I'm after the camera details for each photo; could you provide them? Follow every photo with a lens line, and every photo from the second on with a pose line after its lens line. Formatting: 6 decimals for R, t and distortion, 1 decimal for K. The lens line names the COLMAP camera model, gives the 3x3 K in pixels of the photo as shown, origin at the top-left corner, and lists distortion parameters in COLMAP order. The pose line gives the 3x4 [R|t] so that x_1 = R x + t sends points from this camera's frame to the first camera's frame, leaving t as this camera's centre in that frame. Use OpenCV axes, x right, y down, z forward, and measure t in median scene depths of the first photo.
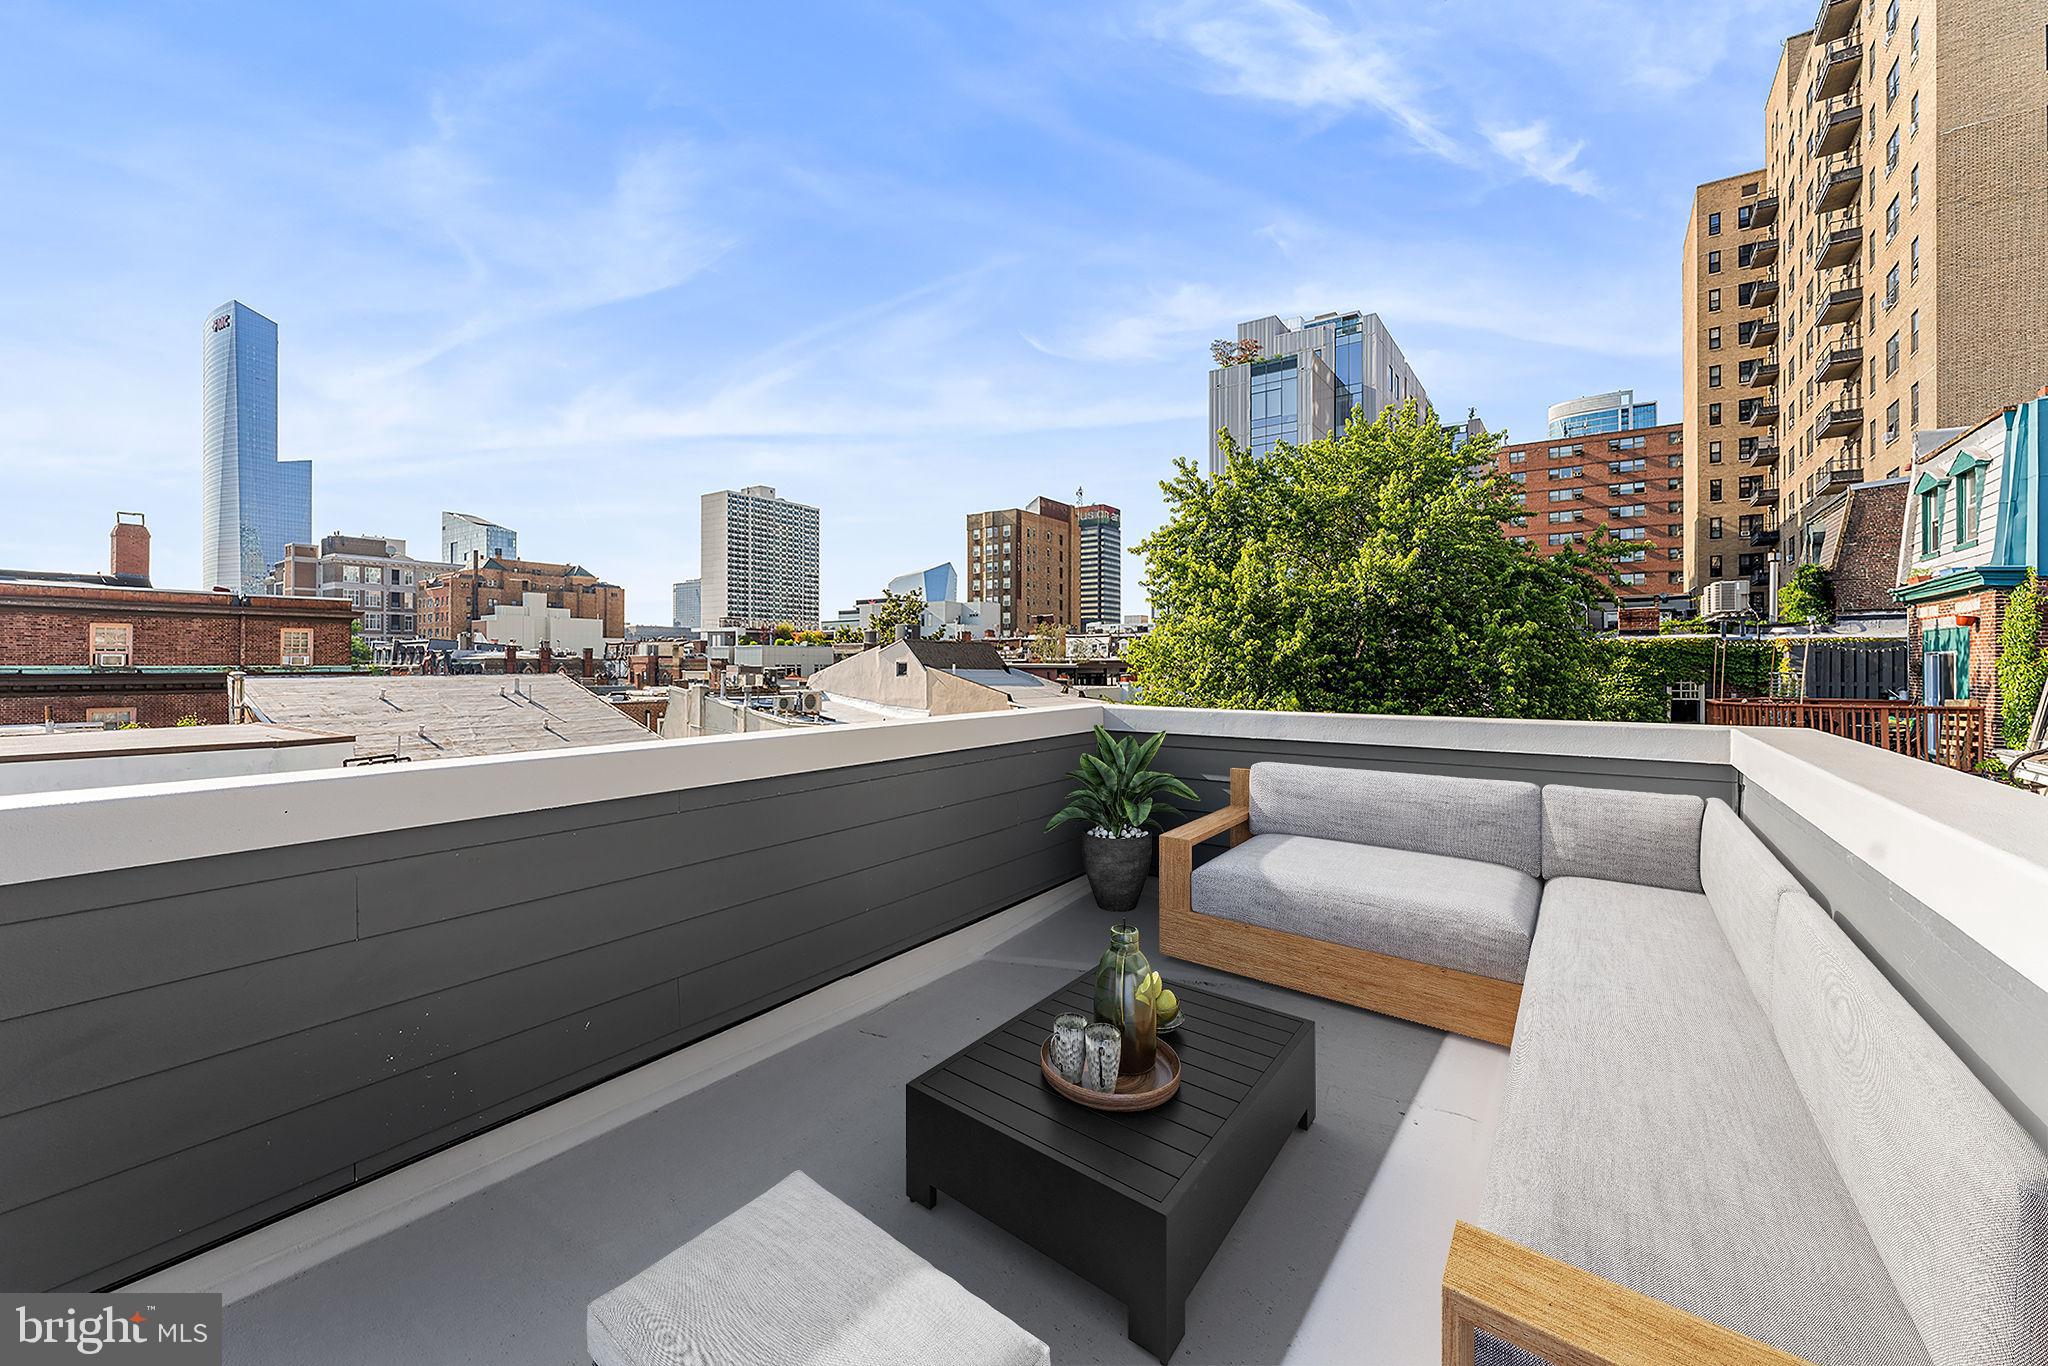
lens RADIAL K [[825.0, 0, 1018.2], [0, 825.0, 671.4], [0, 0, 1]] dist [-0.013568, 0.000028]
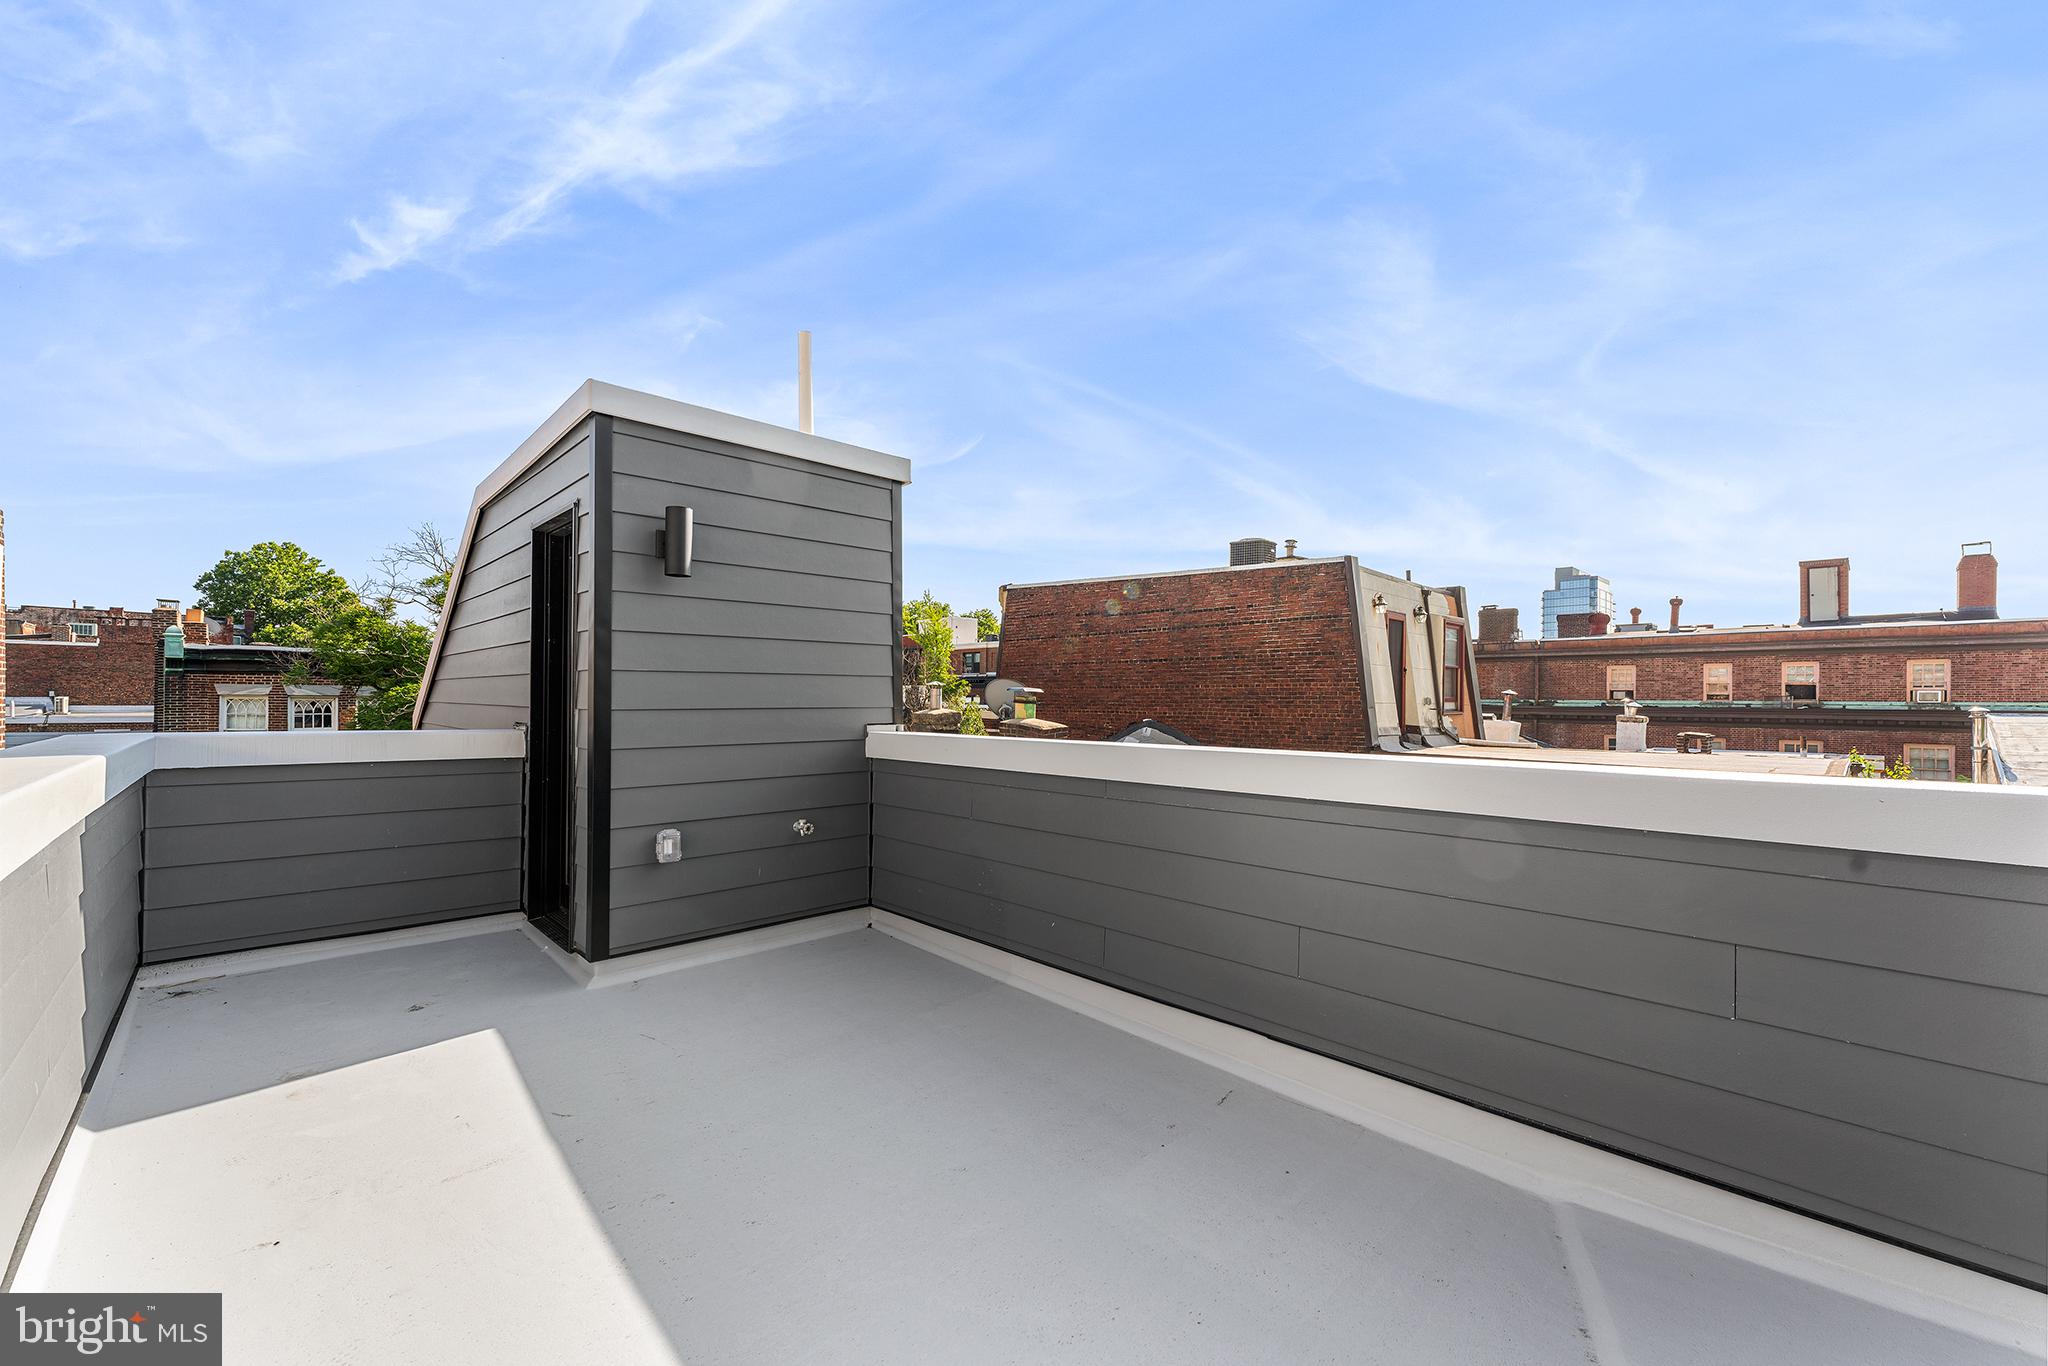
lens RADIAL K [[825.0, 0, 1018.1], [0, 825.0, 689.7], [0, 0, 1]] dist [-0.013568, 0.000028]
pose [[-0.207683, -0.012831, -0.978112, 0.090515], [-0.011172, 0.999880, -0.010745, 0.000974], [0.978132, 0.008696, -0.207801, 0.115885]]
